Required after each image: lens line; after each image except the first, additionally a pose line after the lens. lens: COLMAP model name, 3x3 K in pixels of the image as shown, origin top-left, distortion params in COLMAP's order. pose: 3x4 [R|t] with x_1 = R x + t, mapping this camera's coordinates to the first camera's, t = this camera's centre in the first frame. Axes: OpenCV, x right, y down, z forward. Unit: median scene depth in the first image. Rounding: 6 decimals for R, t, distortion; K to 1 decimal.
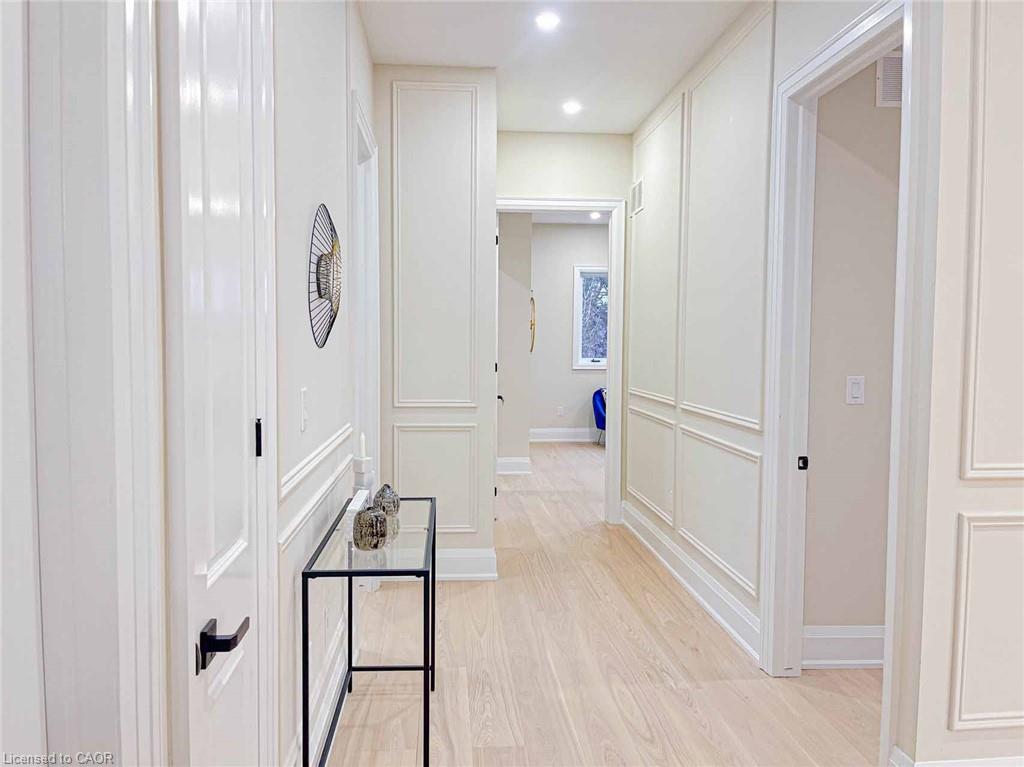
lens RADIAL K [[786.3, 0, 508.7], [0, 786.3, 383.0], [0, 0, 1]] dist [0.048753, -0.081321]
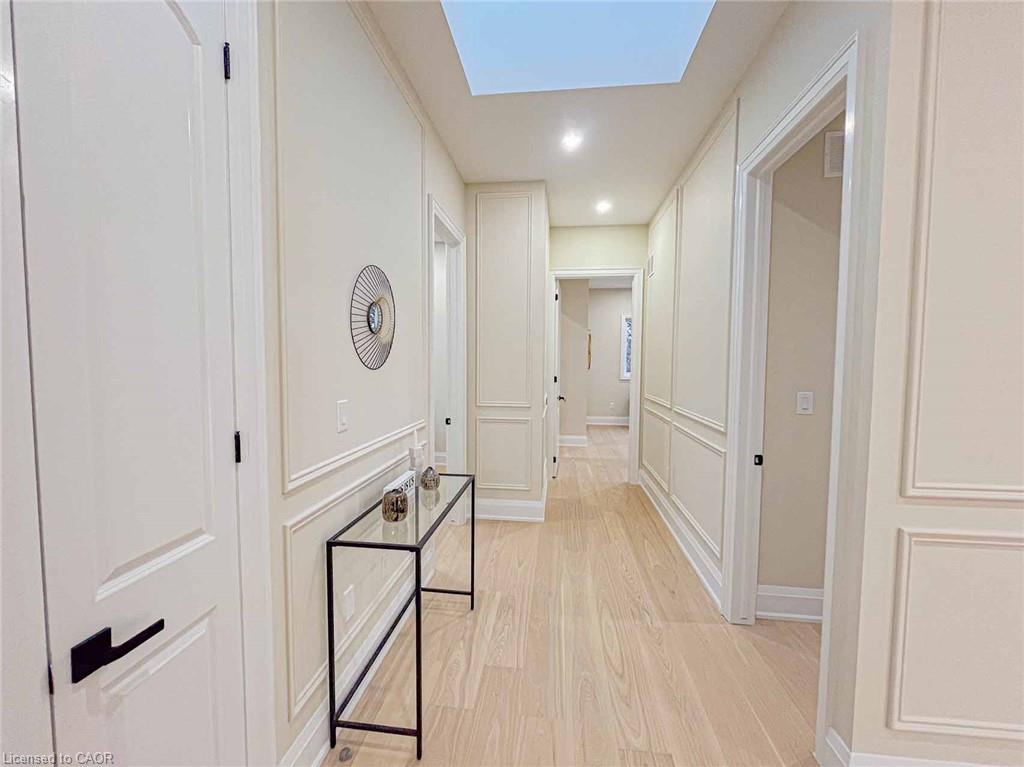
lens RADIAL K [[447.9, 0, 510.6], [0, 447.9, 385.4], [0, 0, 1]] dist [0.000732, 0.000534]
pose [[0.981554, 0.011894, -0.190817, 0.112977], [-0.011713, 0.999929, 0.002076, -0.016107], [0.190828, 0.000197, 0.981624, 0.206602]]
